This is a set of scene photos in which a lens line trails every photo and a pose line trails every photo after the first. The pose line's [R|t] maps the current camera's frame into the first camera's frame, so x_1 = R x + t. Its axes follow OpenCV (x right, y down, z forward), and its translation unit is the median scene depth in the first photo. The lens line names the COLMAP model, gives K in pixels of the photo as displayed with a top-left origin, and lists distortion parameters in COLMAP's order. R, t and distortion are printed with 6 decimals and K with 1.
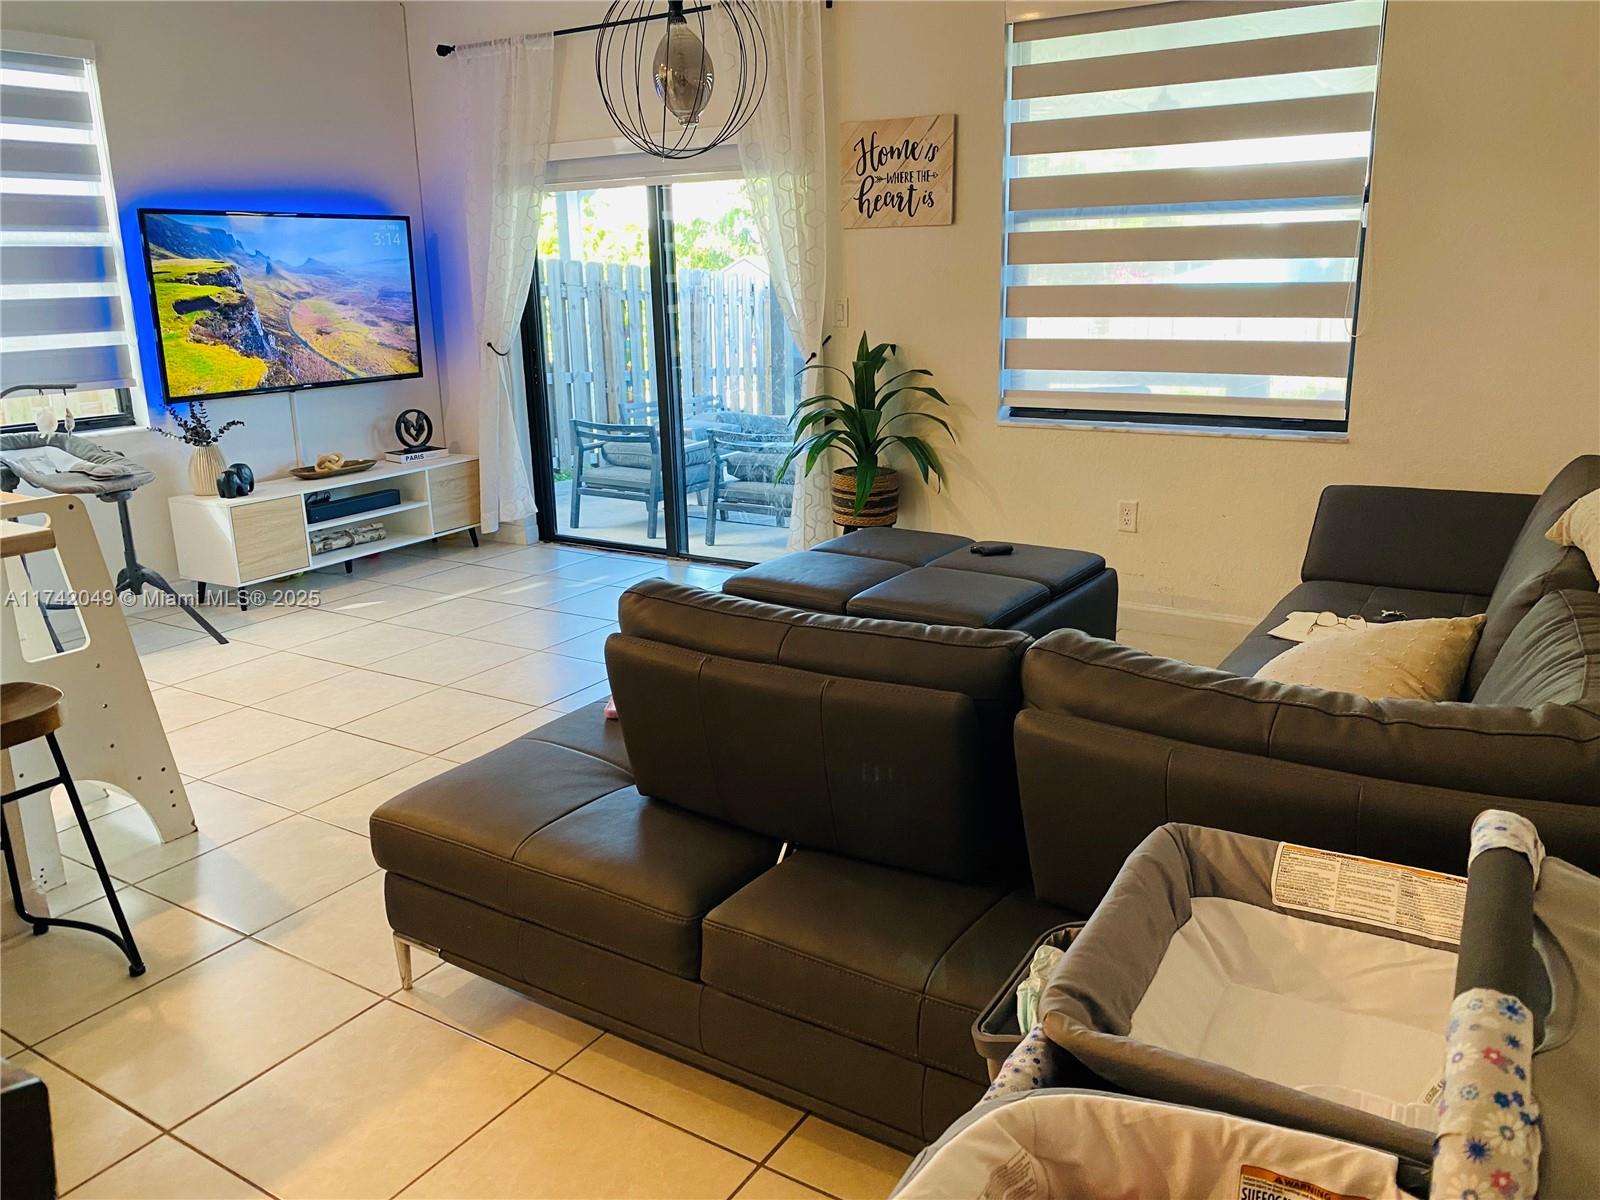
lens RADIAL K [[1211.8, 0, 802.9], [0, 1211.8, 593.1], [0, 0, 1]] dist [0.087678, -0.174243]
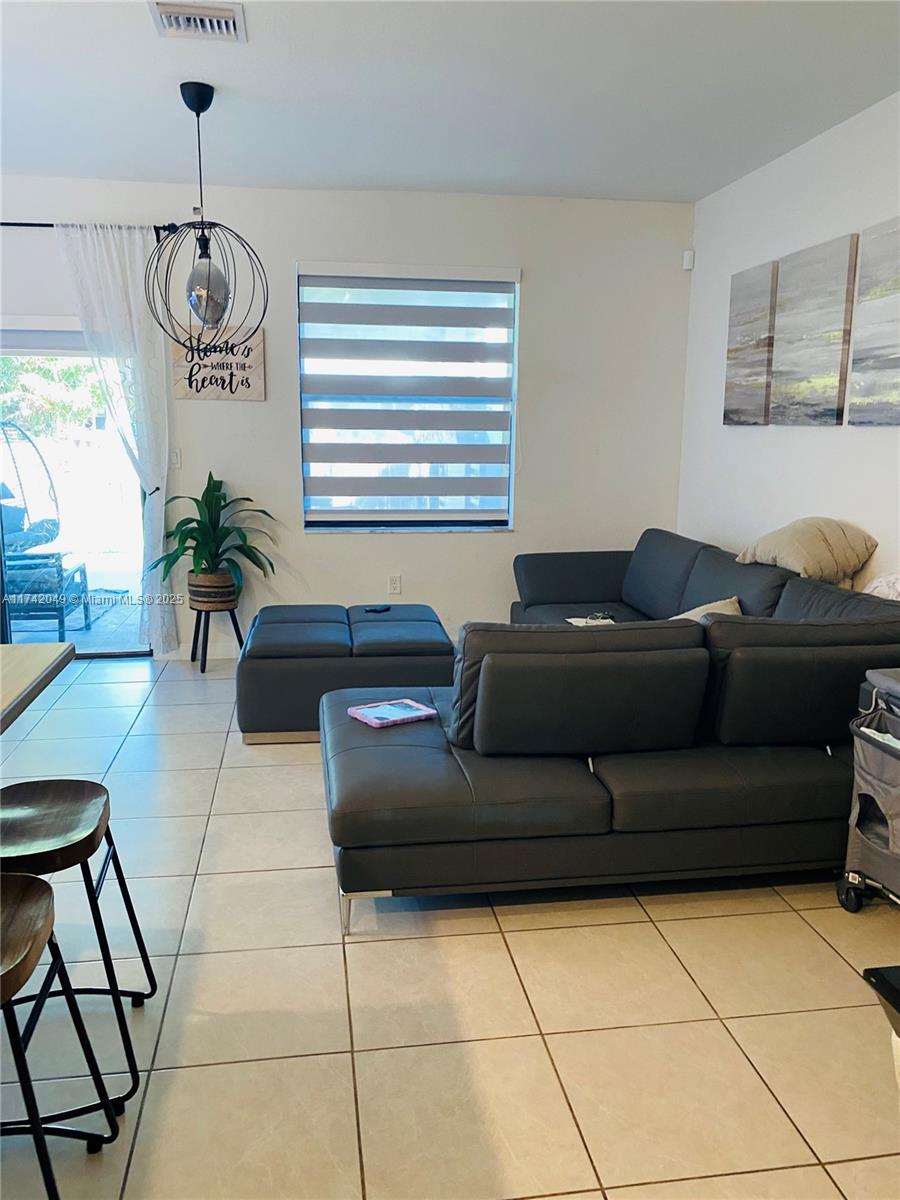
lens RADIAL K [[908.8, 0, 434.9], [0, 908.8, 596.7], [0, 0, 1]] dist [0.087678, -0.174243]
pose [[0.769465, -0.093491, 0.631810, -0.433758], [0.138732, 0.990075, -0.022453, -0.012471], [-0.623440, 0.104929, 0.774798, 0.035974]]
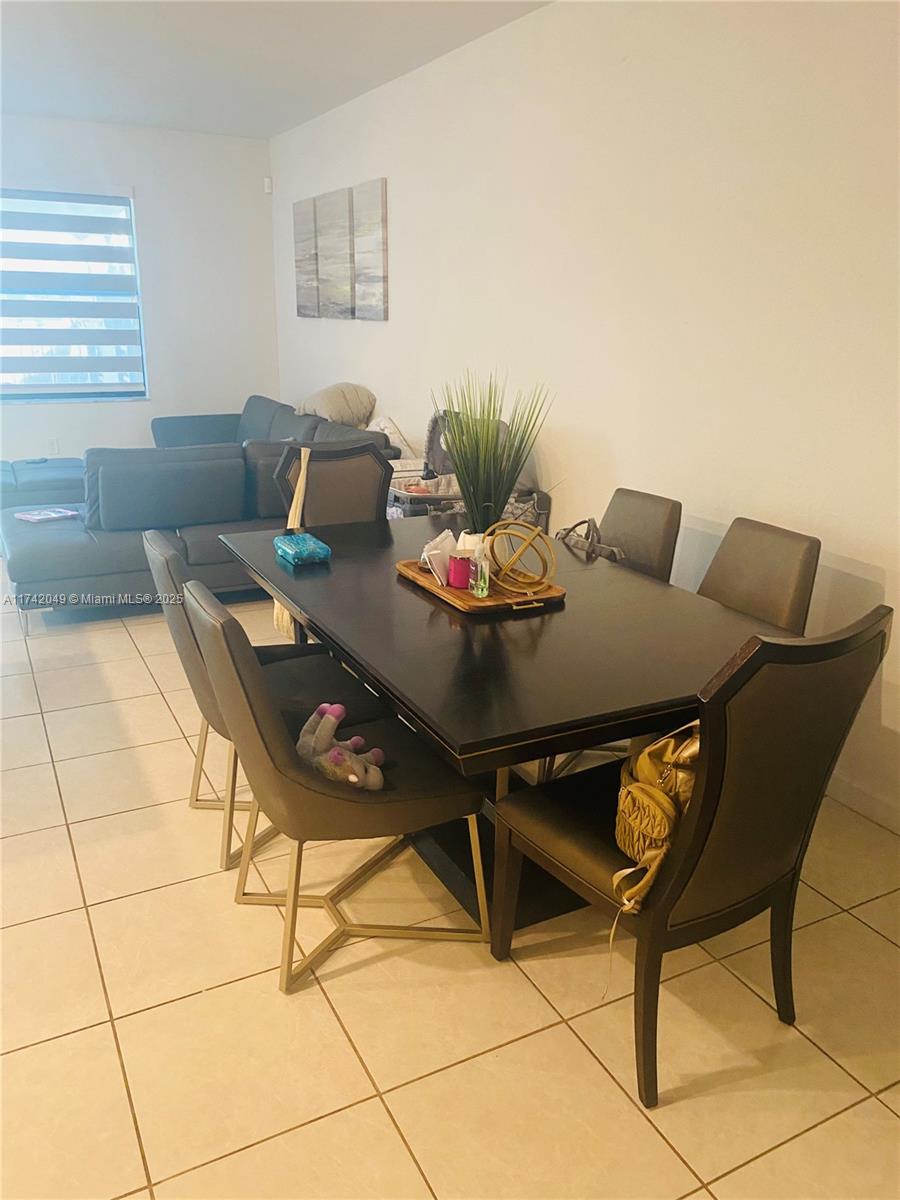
lens RADIAL K [[908.8, 0, 434.9], [0, 908.8, 596.7], [0, 0, 1]] dist [0.087678, -0.174243]
pose [[0.524845, -0.232337, 0.818876, -0.665475], [0.190862, 0.969653, 0.152787, 0.063375], [-0.829524, 0.076103, 0.553262, -0.319724]]
